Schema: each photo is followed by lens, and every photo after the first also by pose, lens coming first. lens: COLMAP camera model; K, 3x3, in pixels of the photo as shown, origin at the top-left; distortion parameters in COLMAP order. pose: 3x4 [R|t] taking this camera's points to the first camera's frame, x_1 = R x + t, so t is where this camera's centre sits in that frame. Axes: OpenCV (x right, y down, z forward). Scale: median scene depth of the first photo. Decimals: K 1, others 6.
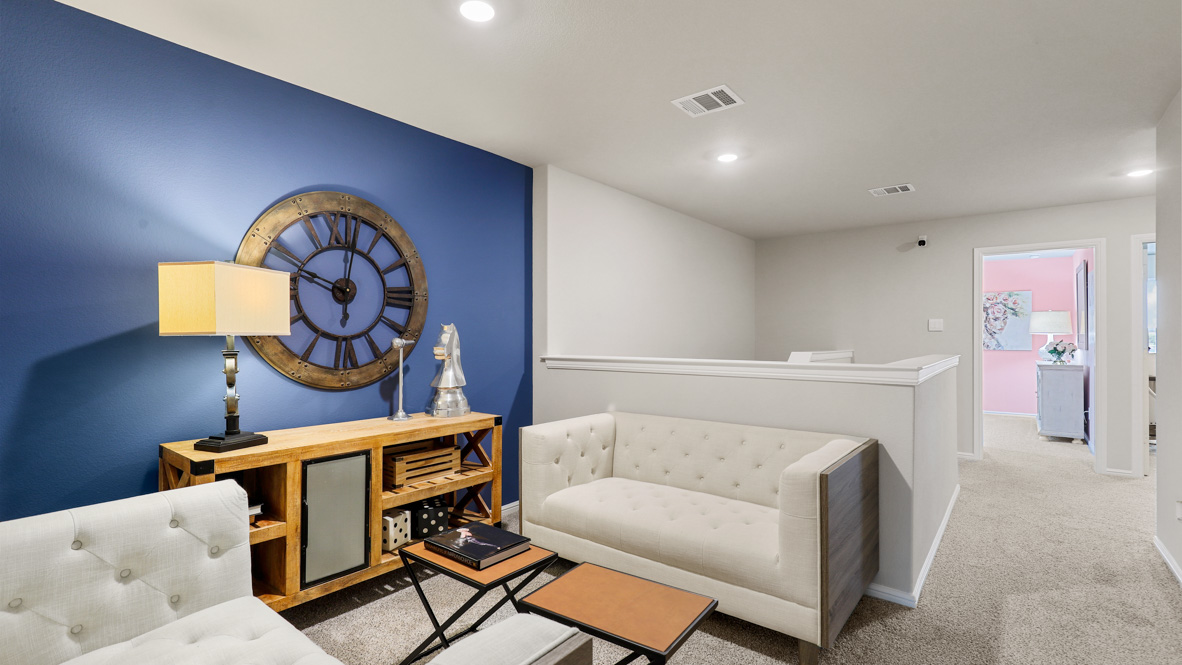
lens RADIAL K [[536.1, 0, 592.9], [0, 536.1, 335.9], [0, 0, 1]] dist [-0.001718, 0.000343]
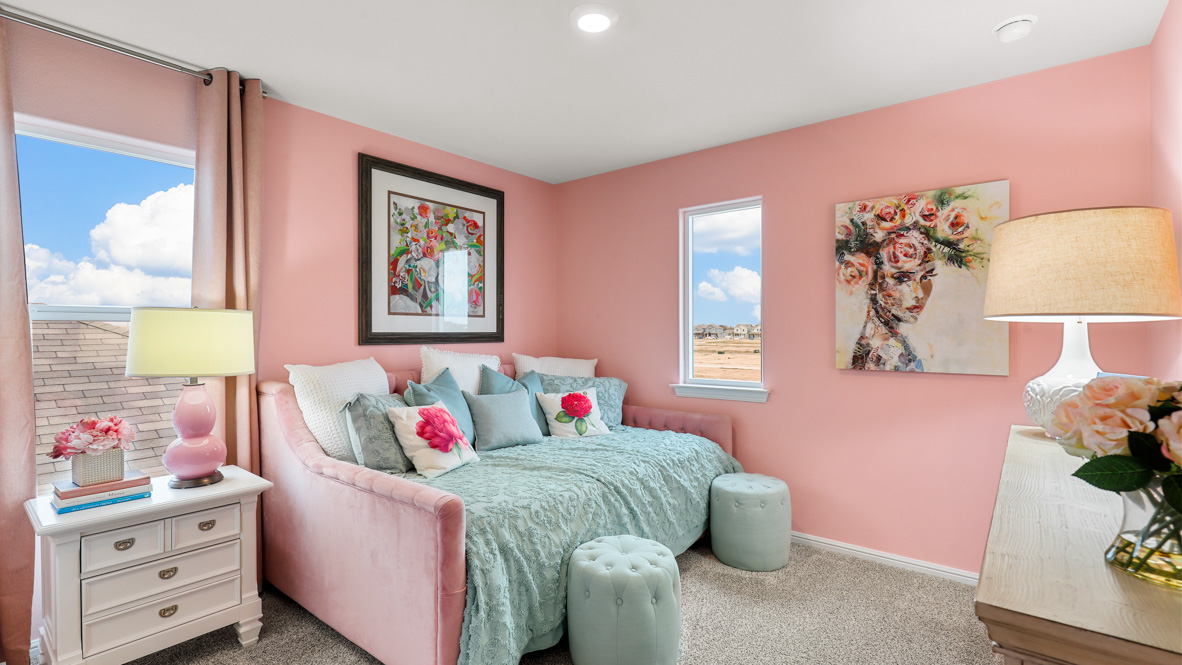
lens RADIAL K [[536.1, 0, 592.6], [0, 536.1, 335.3], [0, 0, 1]] dist [-0.001718, 0.000343]
pose [[0.999960, -0.003802, -0.008090, 0.593410], [0.003883, 0.999942, 0.010034, 0.000112], [0.008052, -0.010065, 0.999917, 0.702816]]
